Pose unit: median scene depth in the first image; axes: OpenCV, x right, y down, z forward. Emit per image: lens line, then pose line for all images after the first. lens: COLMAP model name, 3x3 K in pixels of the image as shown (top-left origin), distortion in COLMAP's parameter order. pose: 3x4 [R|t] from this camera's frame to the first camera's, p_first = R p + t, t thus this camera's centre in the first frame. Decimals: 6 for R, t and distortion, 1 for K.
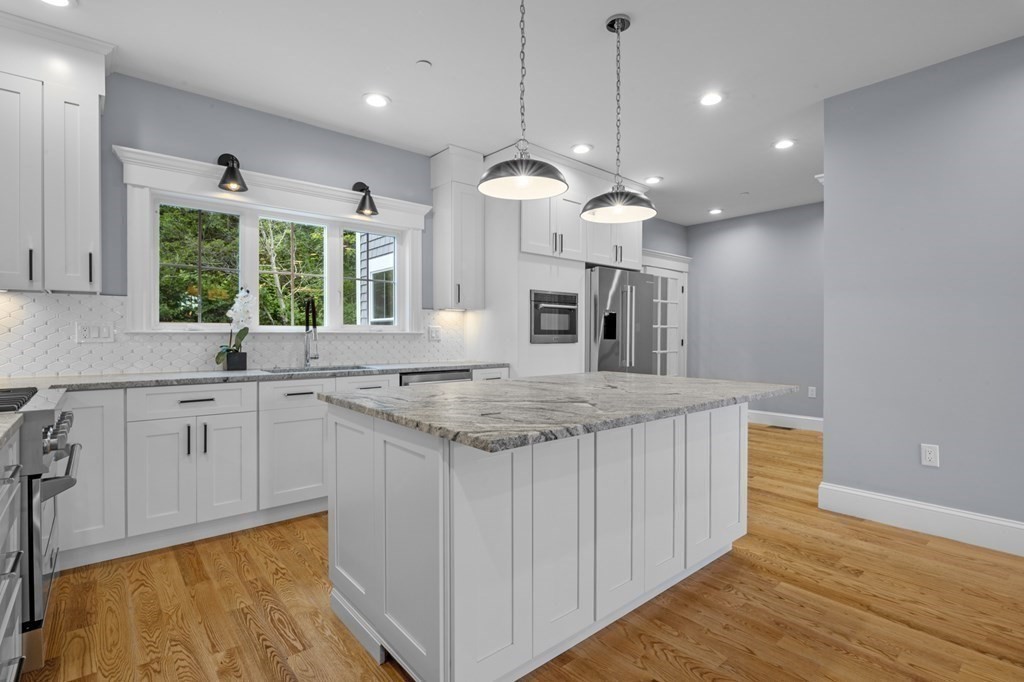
lens RADIAL K [[486.3, 0, 512.0], [0, 486.3, 341.0], [0, 0, 1]] dist [0.000604, 0.000055]
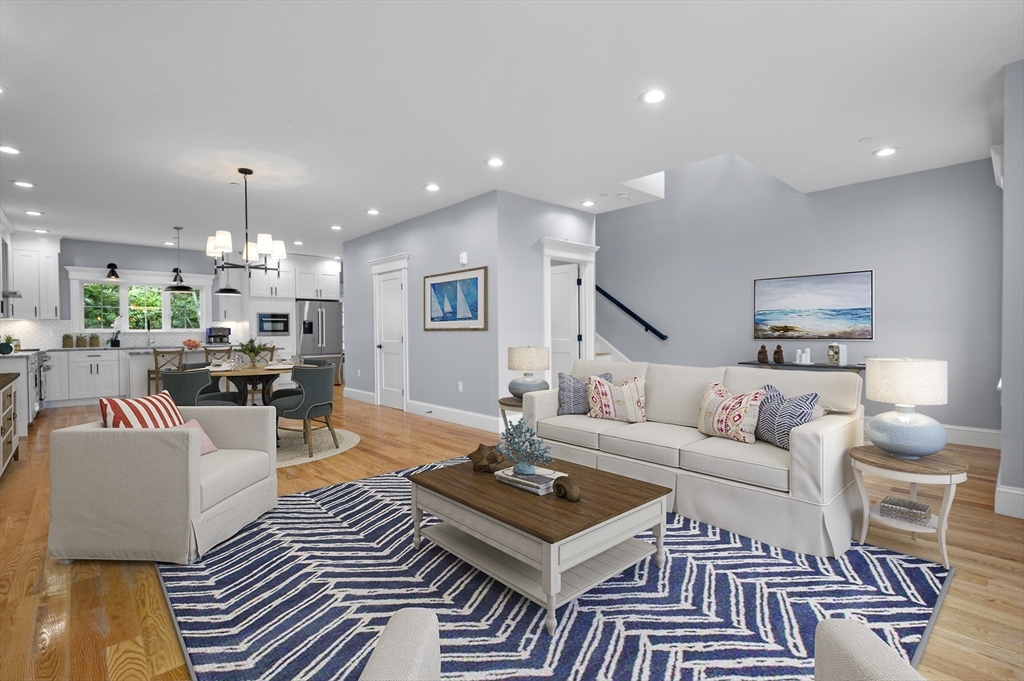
lens RADIAL K [[464.9, 0, 513.7], [0, 464.9, 338.4], [0, 0, 1]] dist [-0.003413, -0.000420]
pose [[0.998680, -0.007937, 0.050741, 1.192077], [0.007599, 0.999948, 0.006851, 0.011199], [-0.050792, -0.006456, 0.998688, -1.318071]]
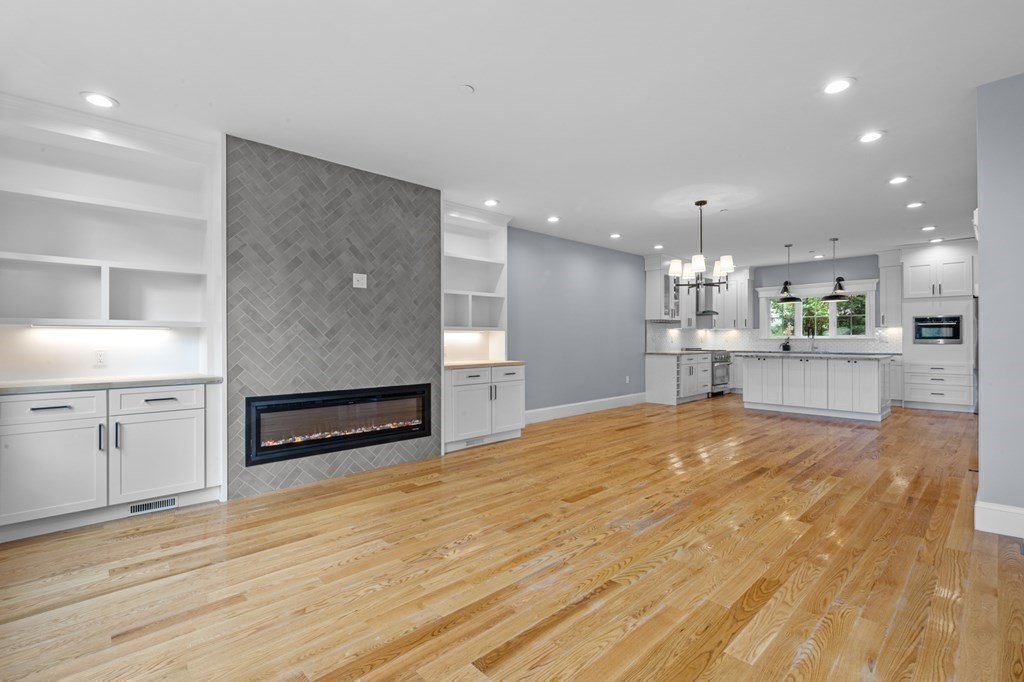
lens RADIAL K [[464.9, 0, 513.7], [0, 464.9, 338.9], [0, 0, 1]] dist [-0.003413, -0.000420]
pose [[0.057832, -0.001135, -0.998326, 1.914112], [-0.012844, 0.999916, -0.001881, 0.010678], [0.998244, 0.012931, 0.057812, -0.767422]]
